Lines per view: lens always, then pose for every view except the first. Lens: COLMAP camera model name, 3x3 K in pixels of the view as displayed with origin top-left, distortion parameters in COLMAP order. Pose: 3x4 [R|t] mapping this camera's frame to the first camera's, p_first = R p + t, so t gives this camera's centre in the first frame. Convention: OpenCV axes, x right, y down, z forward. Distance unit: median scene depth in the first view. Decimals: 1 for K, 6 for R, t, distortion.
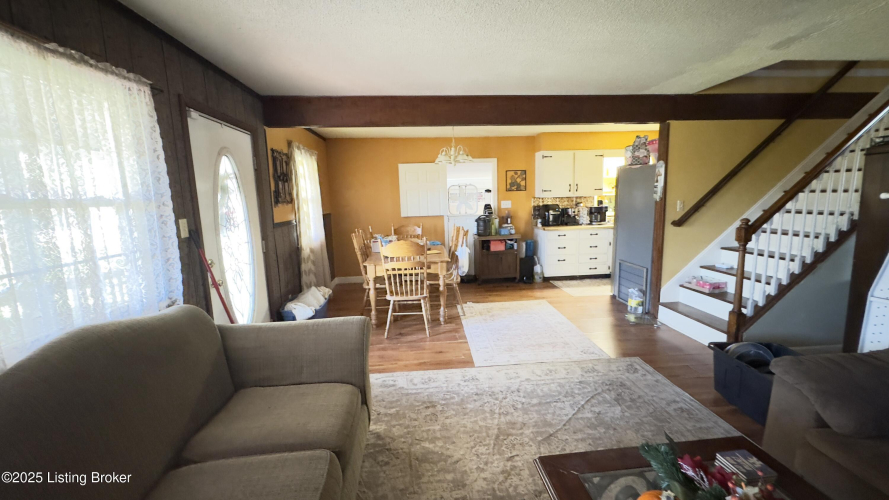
lens RADIAL K [[354.3, 0, 441.6], [0, 354.3, 249.6], [0, 0, 1]] dist [-0.001469, -0.000647]
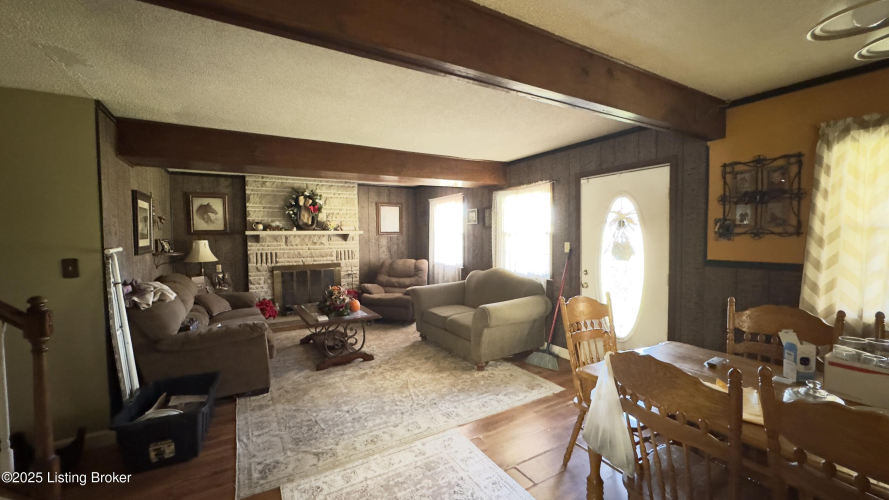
lens RADIAL K [[354.3, 0, 439.9], [0, 354.3, 250.7], [0, 0, 1]] dist [-0.001469, -0.000647]
pose [[-0.897954, 0.058353, -0.436204, 0.571109], [-0.026701, 0.982121, 0.186349, -0.310873], [0.439279, 0.178980, -0.880341, 1.960226]]
